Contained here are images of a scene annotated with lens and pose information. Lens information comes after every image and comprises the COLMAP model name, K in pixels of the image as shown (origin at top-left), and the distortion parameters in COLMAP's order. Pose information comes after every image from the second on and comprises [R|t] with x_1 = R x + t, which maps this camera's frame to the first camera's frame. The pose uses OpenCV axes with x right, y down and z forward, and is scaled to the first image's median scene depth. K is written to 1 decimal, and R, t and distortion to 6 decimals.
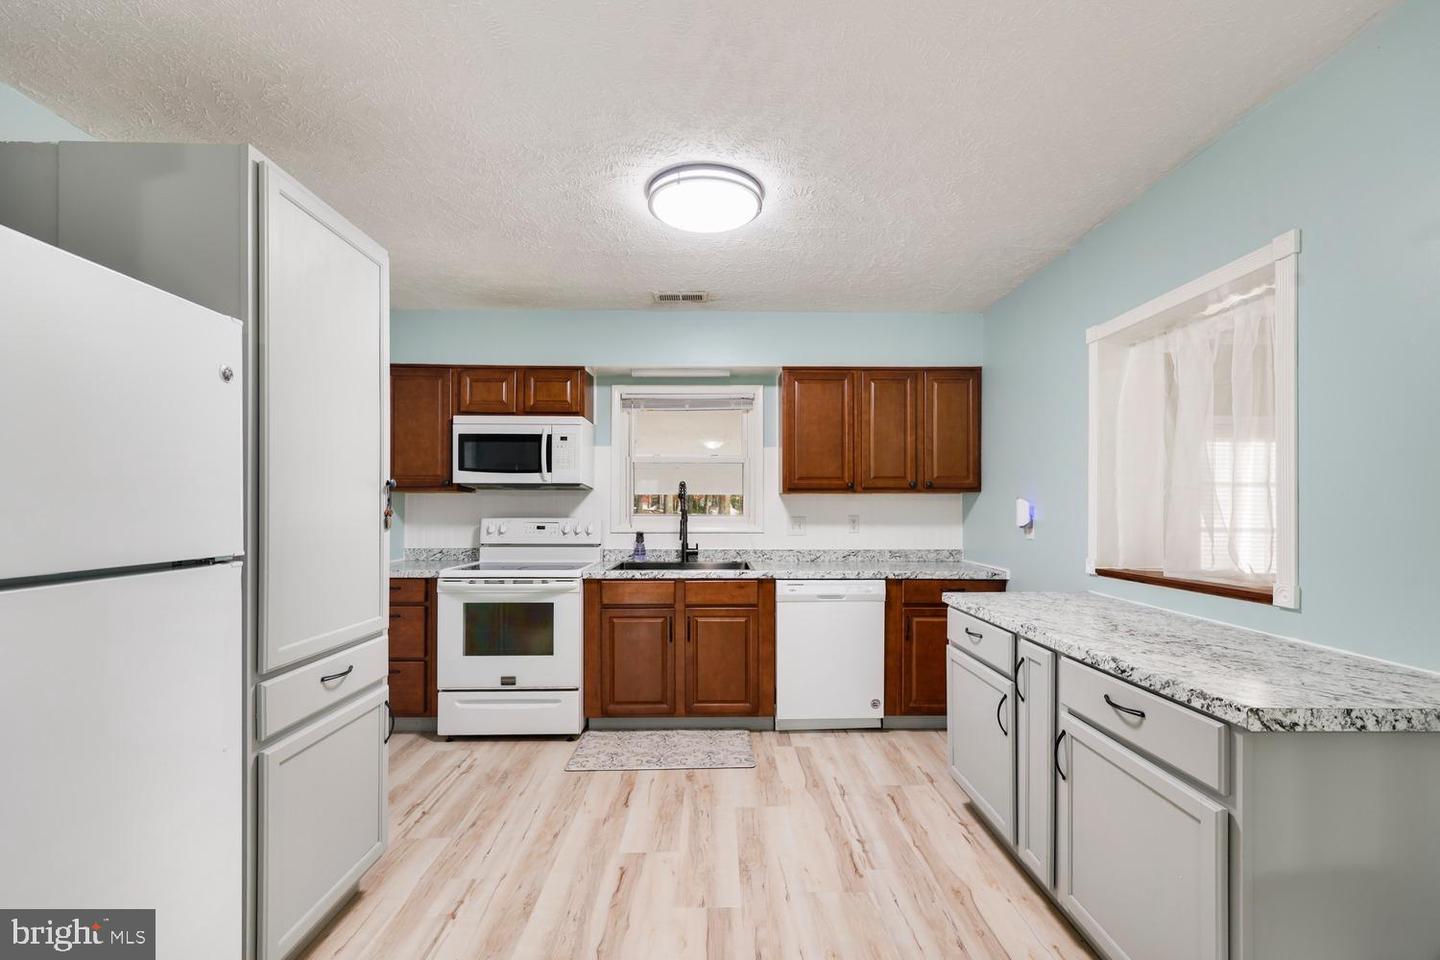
lens RADIAL K [[600.6, 0, 724.5], [0, 600.6, 513.9], [0, 0, 1]] dist [-0.000256, -0.000043]
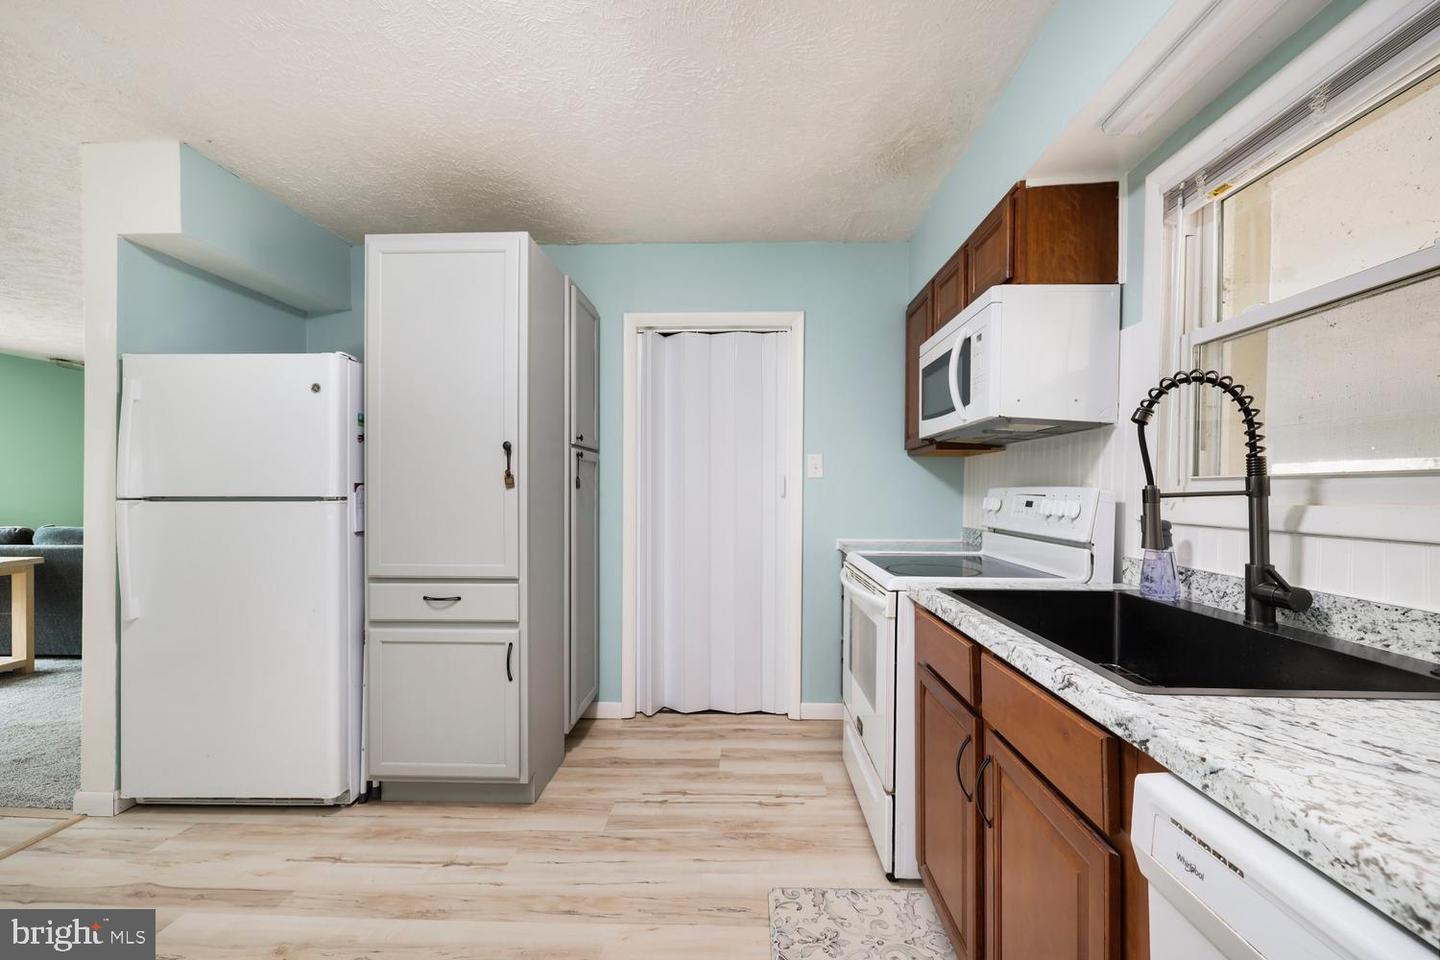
lens RADIAL K [[582.8, 0, 724.4], [0, 582.8, 485.6], [0, 0, 1]] dist [0.002208, 0.000617]
pose [[-0.052860, -0.008177, -0.998568, 0.364181], [-0.006416, 0.999949, -0.007849, 0.018127], [0.998581, 0.005992, -0.052910, 1.054354]]
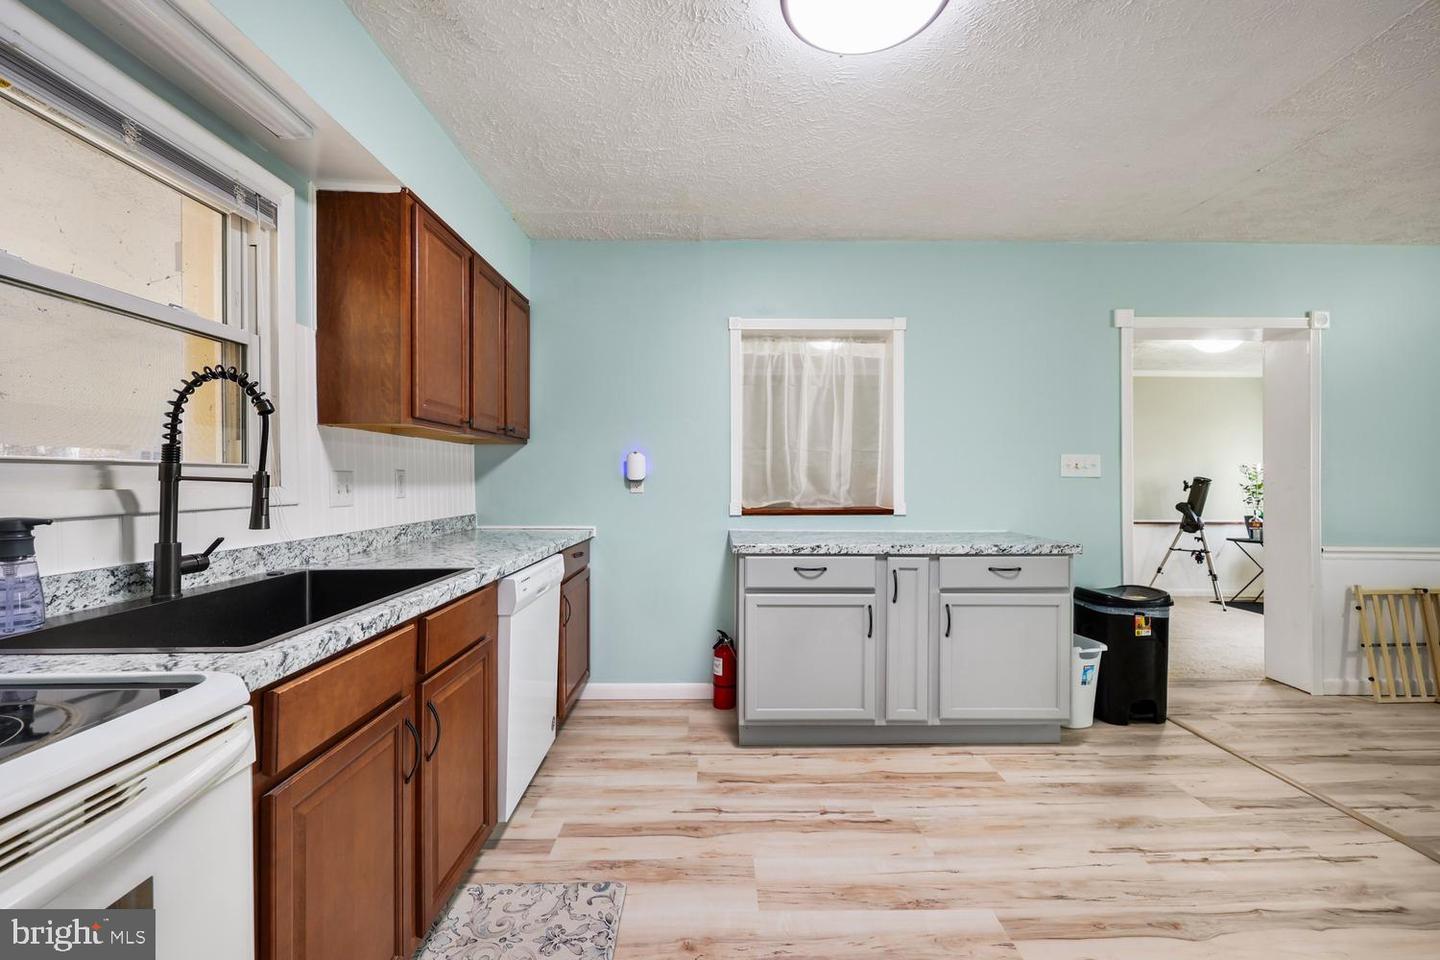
lens RADIAL K [[582.8, 0, 724.4], [0, 582.8, 485.6], [0, 0, 1]] dist [0.002208, 0.000617]
pose [[0.003505, -0.013059, 0.999909, -0.564314], [0.009998, 0.999865, 0.013023, 0.020460], [-0.999944, 0.009952, 0.003635, 0.961199]]
